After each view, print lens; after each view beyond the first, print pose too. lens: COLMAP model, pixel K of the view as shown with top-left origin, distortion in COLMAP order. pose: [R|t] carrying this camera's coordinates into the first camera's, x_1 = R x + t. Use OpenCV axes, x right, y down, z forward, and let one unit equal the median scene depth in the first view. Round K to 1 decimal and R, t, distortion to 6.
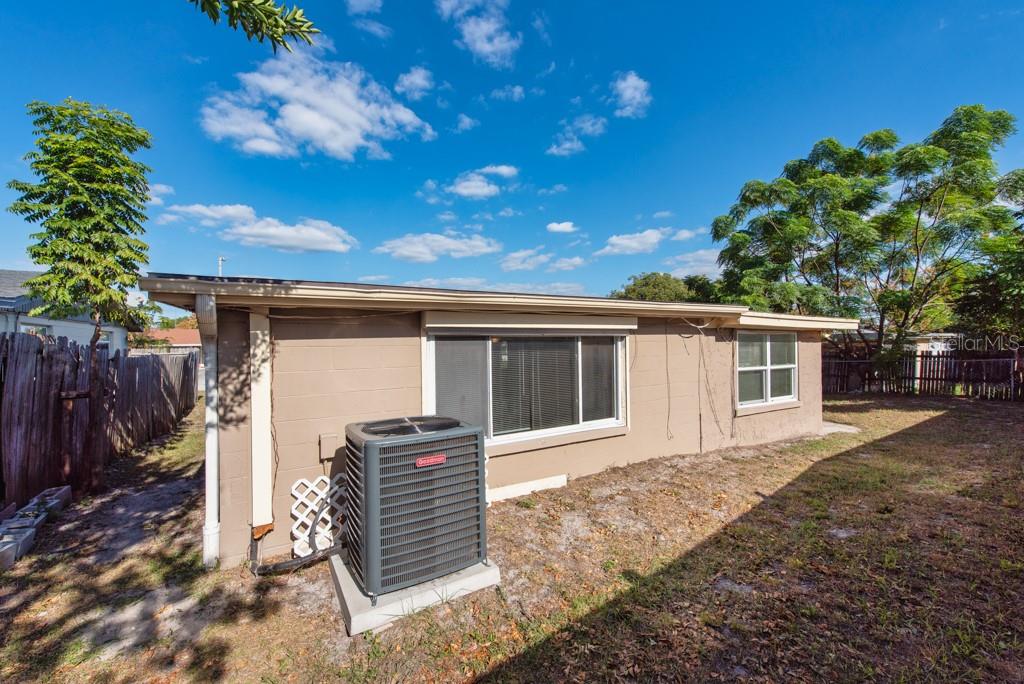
lens RADIAL K [[397.3, 0, 506.5], [0, 397.3, 348.5], [0, 0, 1]] dist [0.003770, -0.001755]
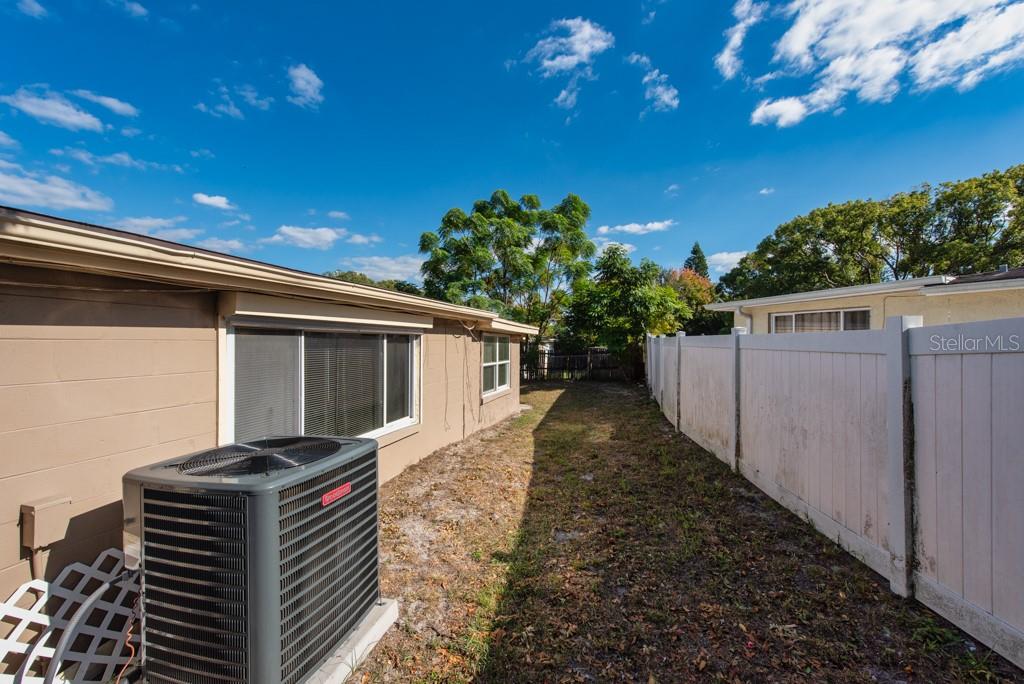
lens RADIAL K [[397.3, 0, 482.2], [0, 397.3, 345.4], [0, 0, 1]] dist [0.003770, -0.001755]
pose [[0.735943, 0.009856, 0.676972, -0.273310], [-0.006089, 0.999950, -0.007939, 0.002964], [-0.677016, 0.001721, 0.735966, 0.140024]]
